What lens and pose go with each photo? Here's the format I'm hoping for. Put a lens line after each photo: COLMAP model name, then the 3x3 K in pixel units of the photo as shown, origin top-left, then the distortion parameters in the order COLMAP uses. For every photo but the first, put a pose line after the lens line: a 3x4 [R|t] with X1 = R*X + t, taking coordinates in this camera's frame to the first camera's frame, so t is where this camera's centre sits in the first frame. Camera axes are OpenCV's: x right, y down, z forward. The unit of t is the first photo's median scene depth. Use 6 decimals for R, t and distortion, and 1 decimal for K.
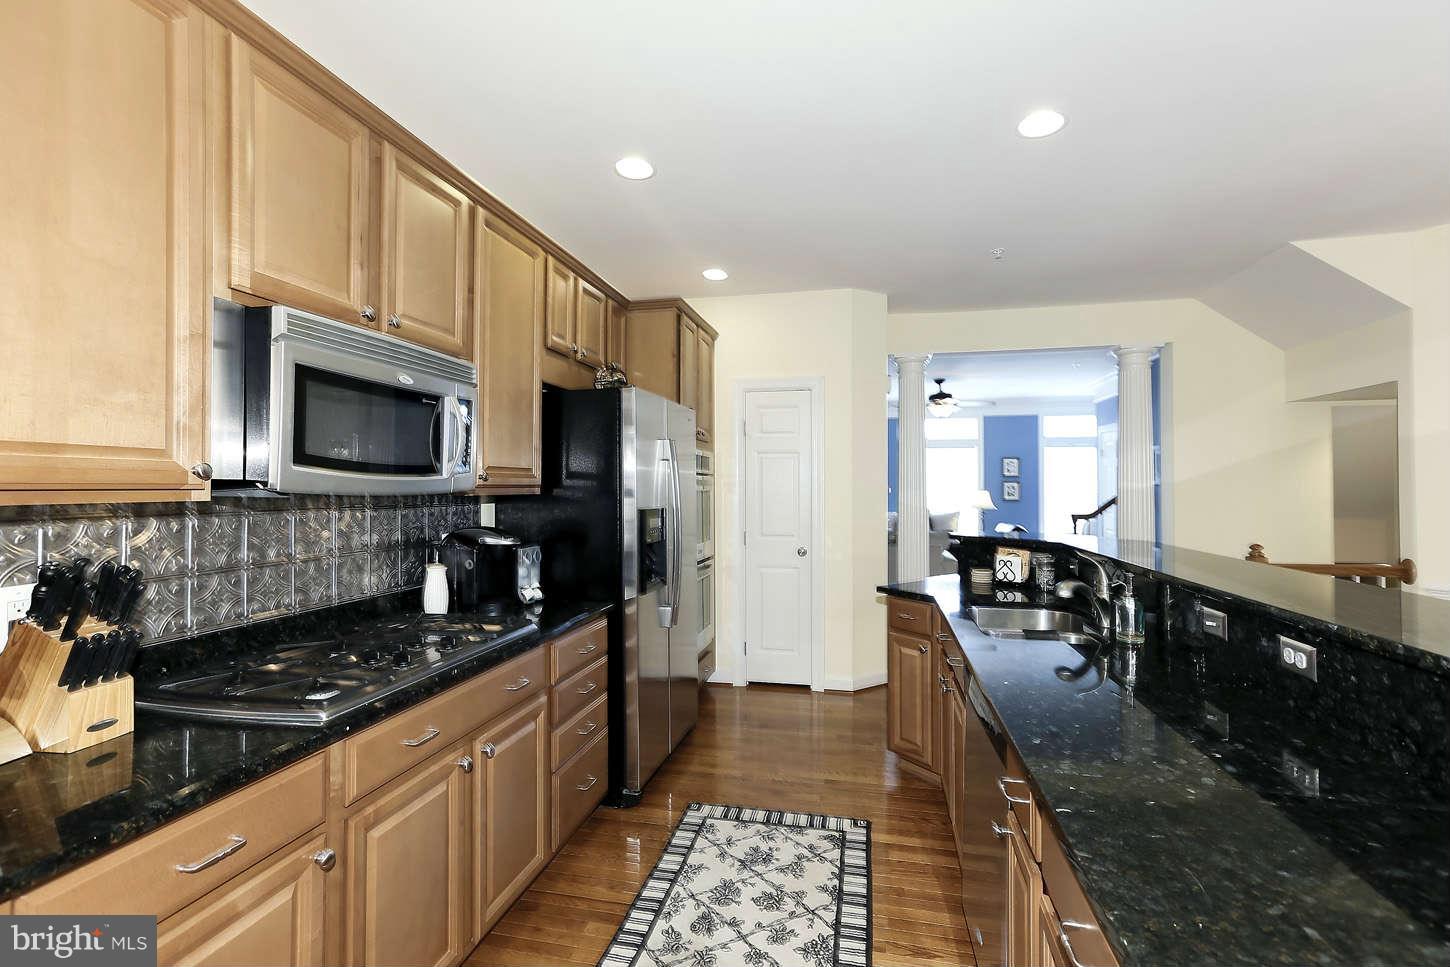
lens RADIAL K [[655.6, 0, 723.8], [0, 655.6, 475.4], [0, 0, 1]] dist [-0.016800, 0.011155]
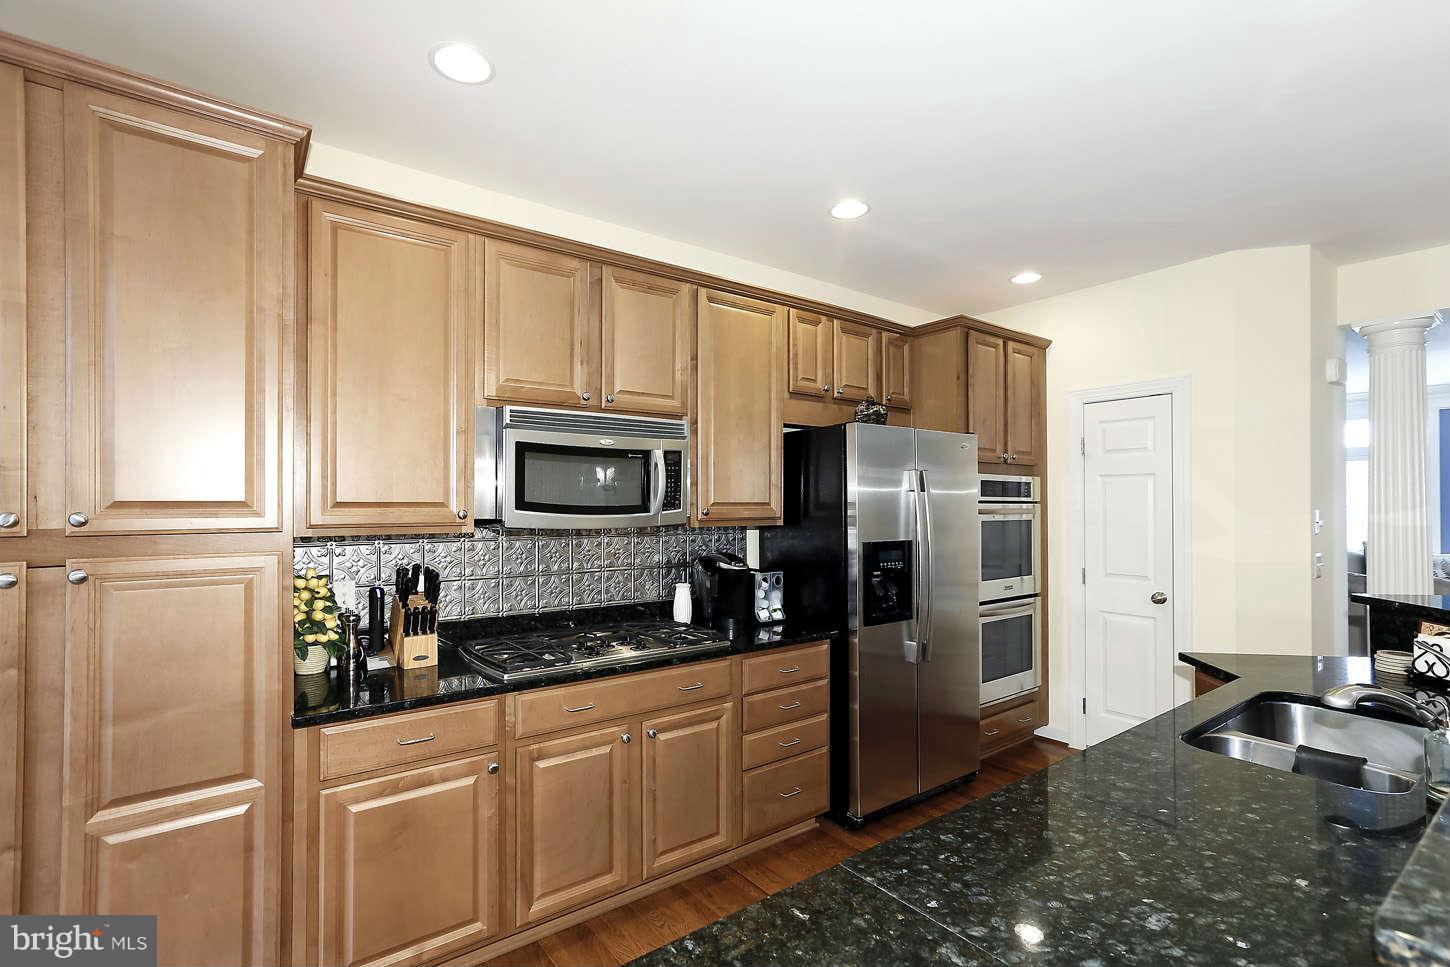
lens RADIAL K [[655.6, 0, 723.8], [0, 655.6, 500.6], [0, 0, 1]] dist [-0.016800, 0.011155]
pose [[0.758887, -0.004174, -0.651209, 0.409620], [0.010053, 0.999935, 0.005306, -0.023017], [0.651145, -0.010573, 0.758880, 0.097361]]
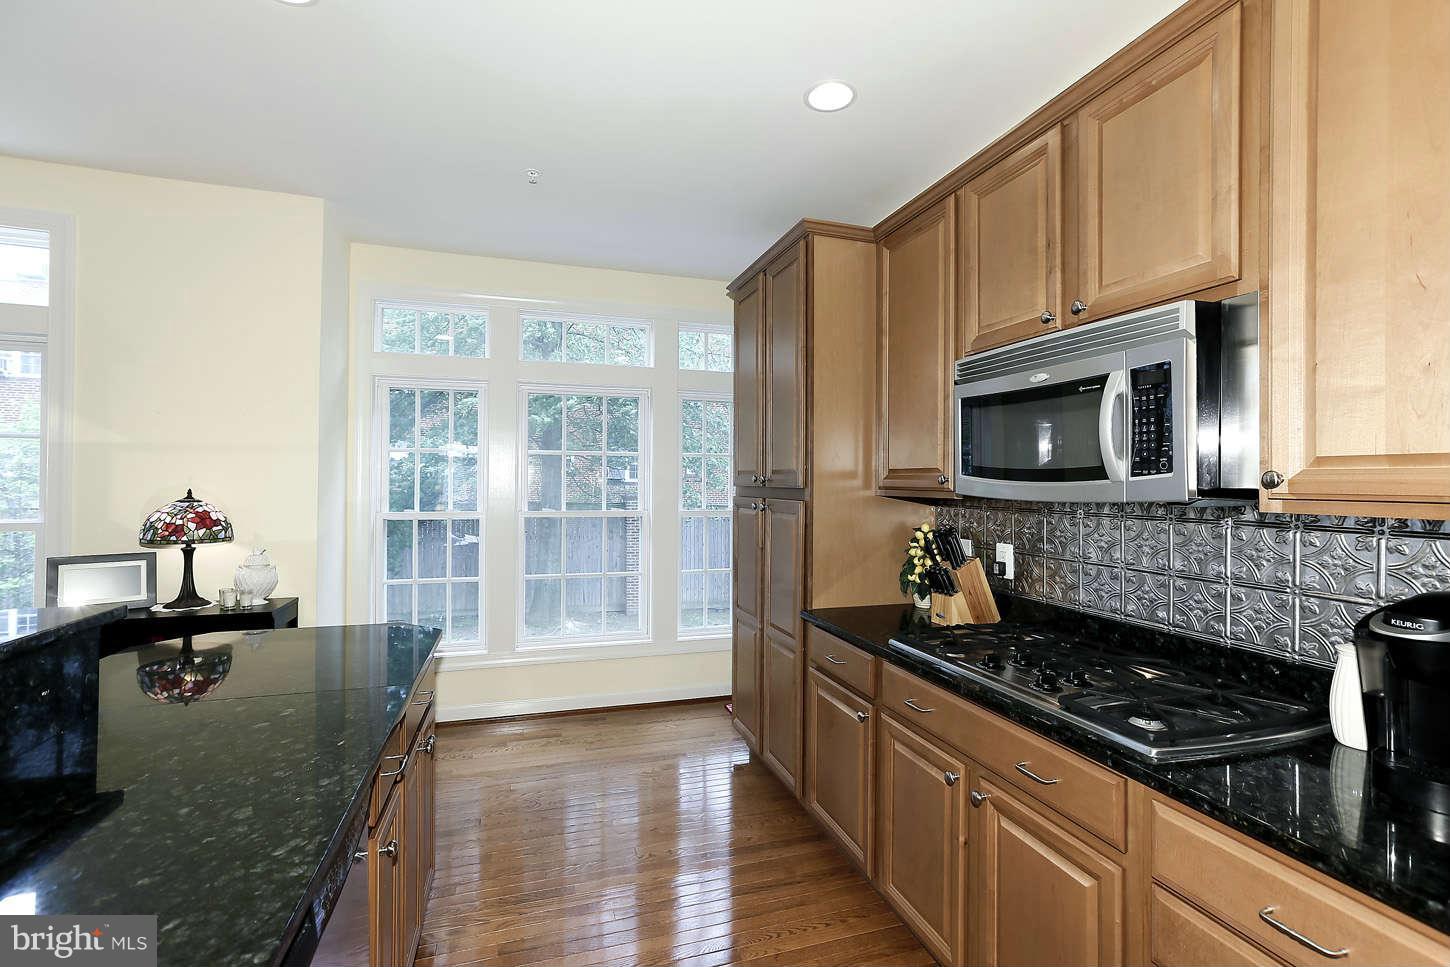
lens RADIAL K [[655.6, 0, 727.8], [0, 655.6, 482.3], [0, 0, 1]] dist [-0.016800, 0.011155]
pose [[-0.847575, -0.009905, -0.530584, 0.279426], [-0.004126, 0.999919, -0.012075, 0.011801], [0.530660, -0.008045, -0.847546, 1.137232]]
